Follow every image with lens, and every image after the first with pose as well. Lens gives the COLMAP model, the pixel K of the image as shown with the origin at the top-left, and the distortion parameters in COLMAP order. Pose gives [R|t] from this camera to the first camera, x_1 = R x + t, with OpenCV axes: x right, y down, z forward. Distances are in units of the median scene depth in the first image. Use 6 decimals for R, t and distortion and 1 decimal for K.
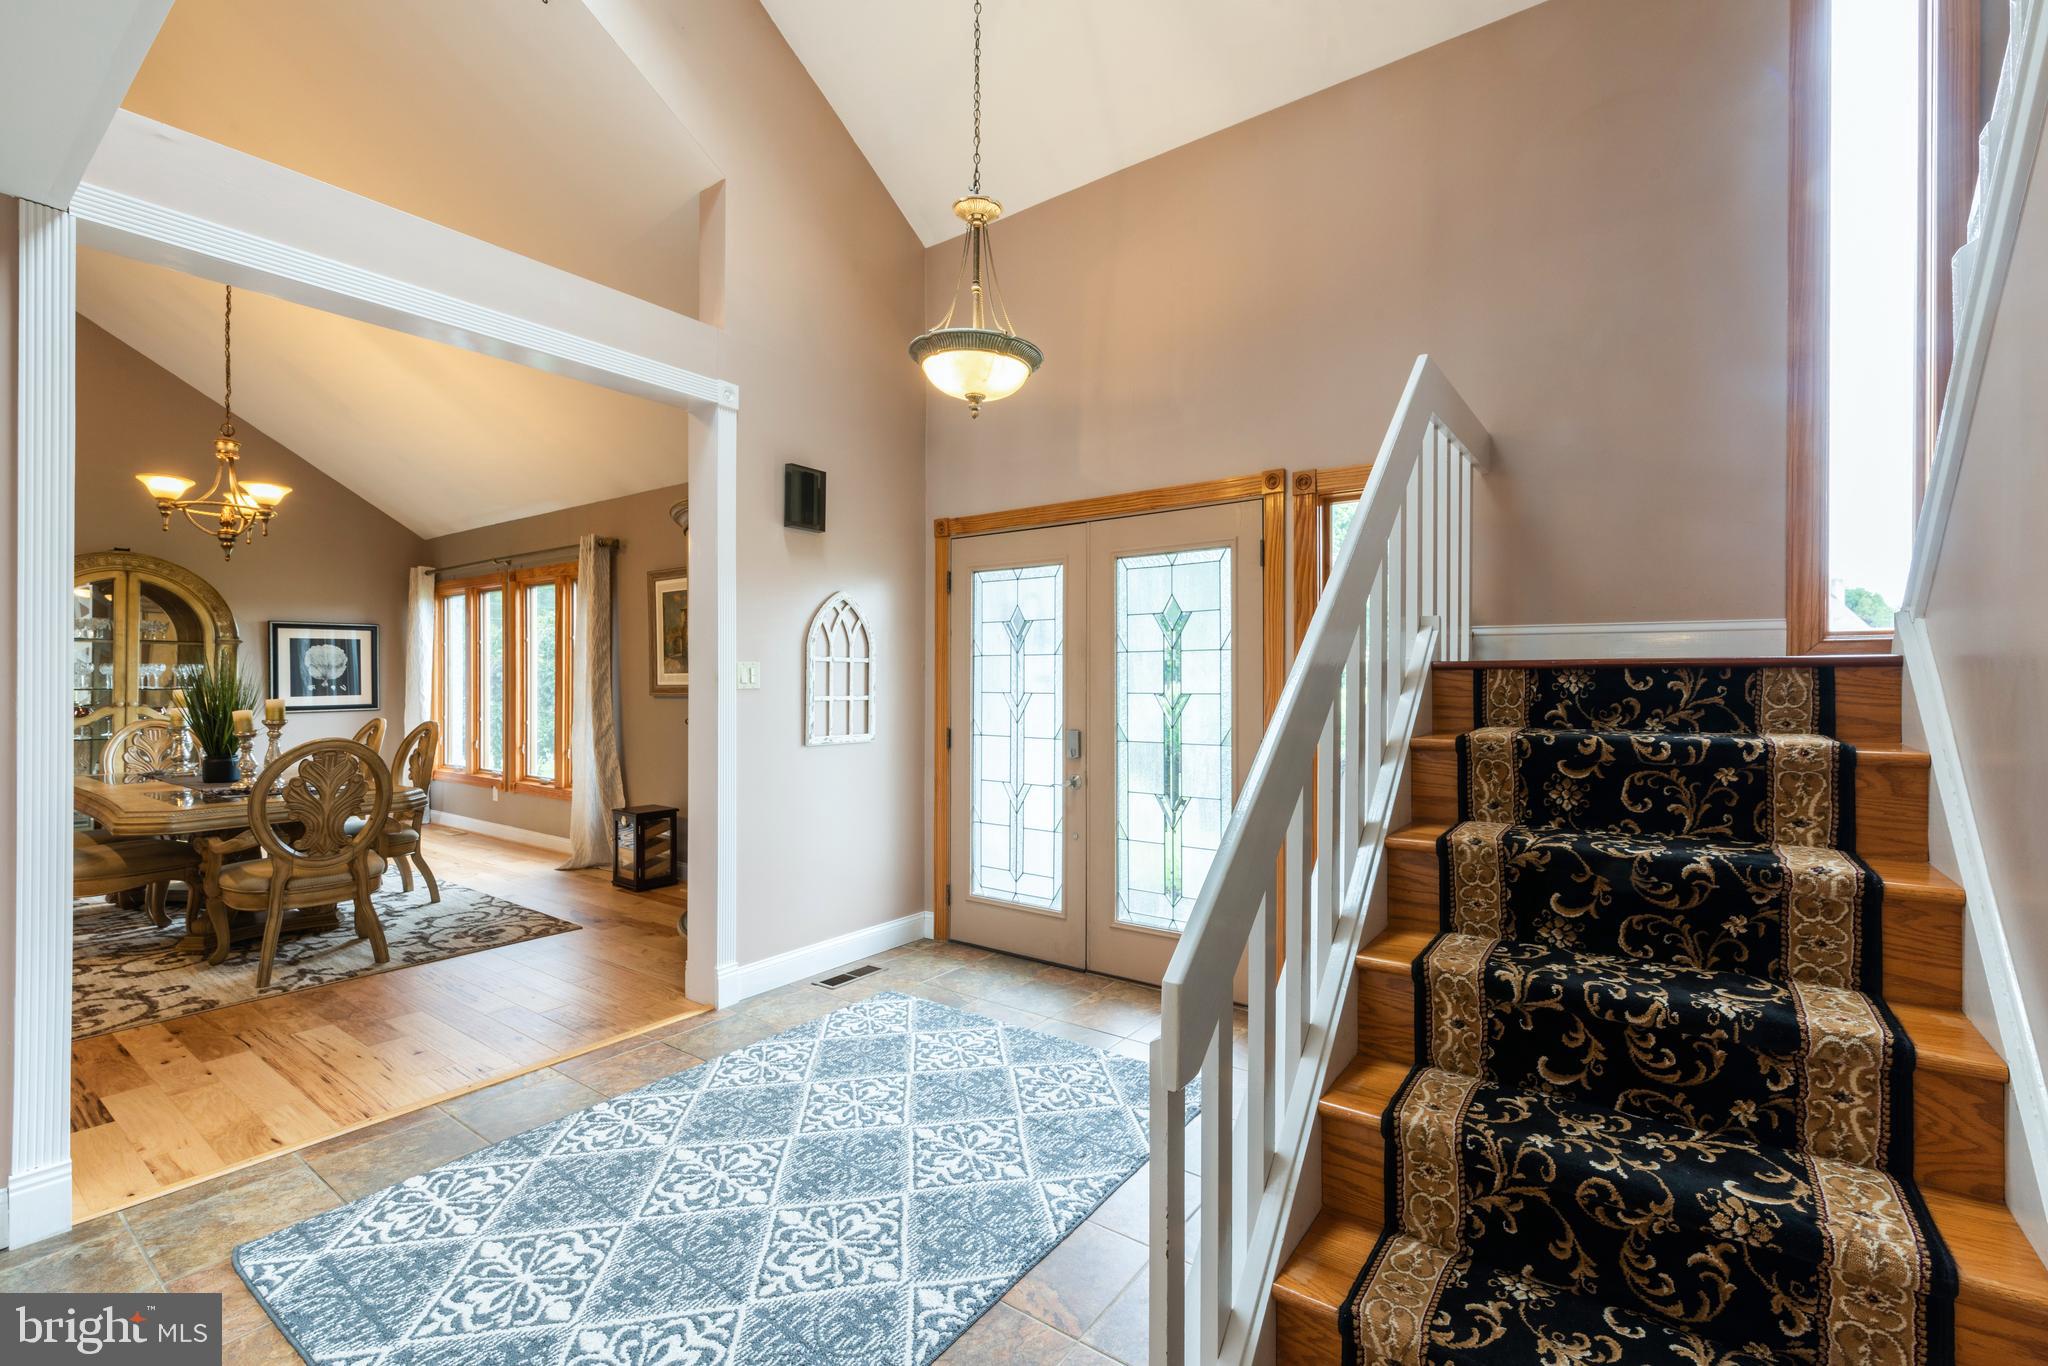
lens RADIAL K [[882.1, 0, 1029.2], [0, 882.1, 680.7], [0, 0, 1]] dist [0.001675, -0.000353]
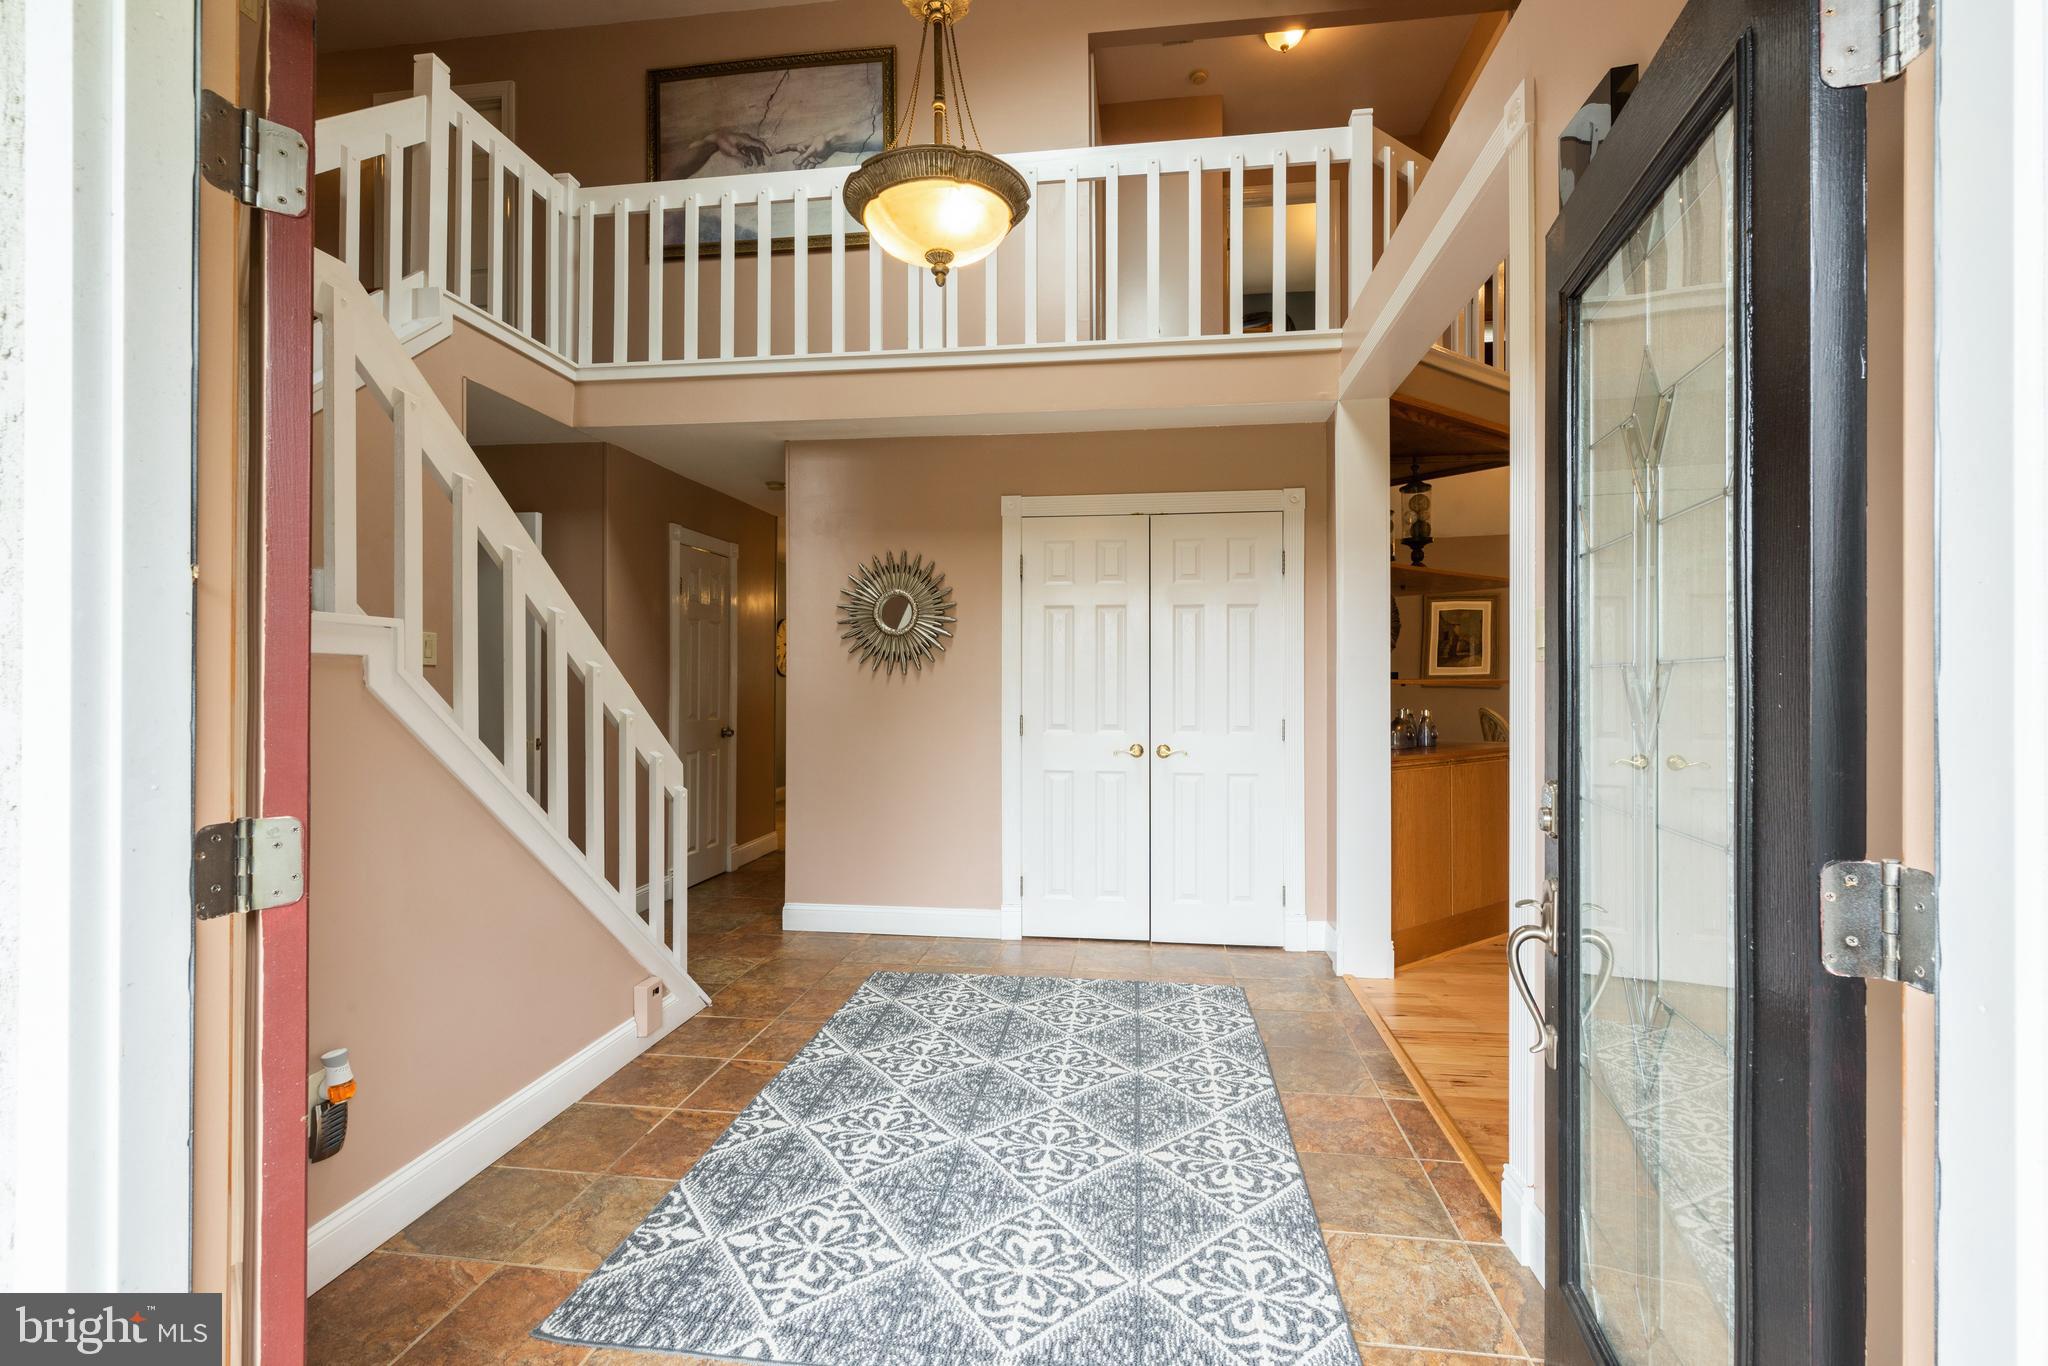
lens RADIAL K [[882.1, 0, 1026.1], [0, 882.1, 681.1], [0, 0, 1]] dist [0.001675, -0.000353]
pose [[-0.879780, -0.003871, -0.475365, 0.265556], [-0.003714, 0.999992, -0.001269, 0.037319], [0.475366, 0.000649, -0.879788, 2.028790]]
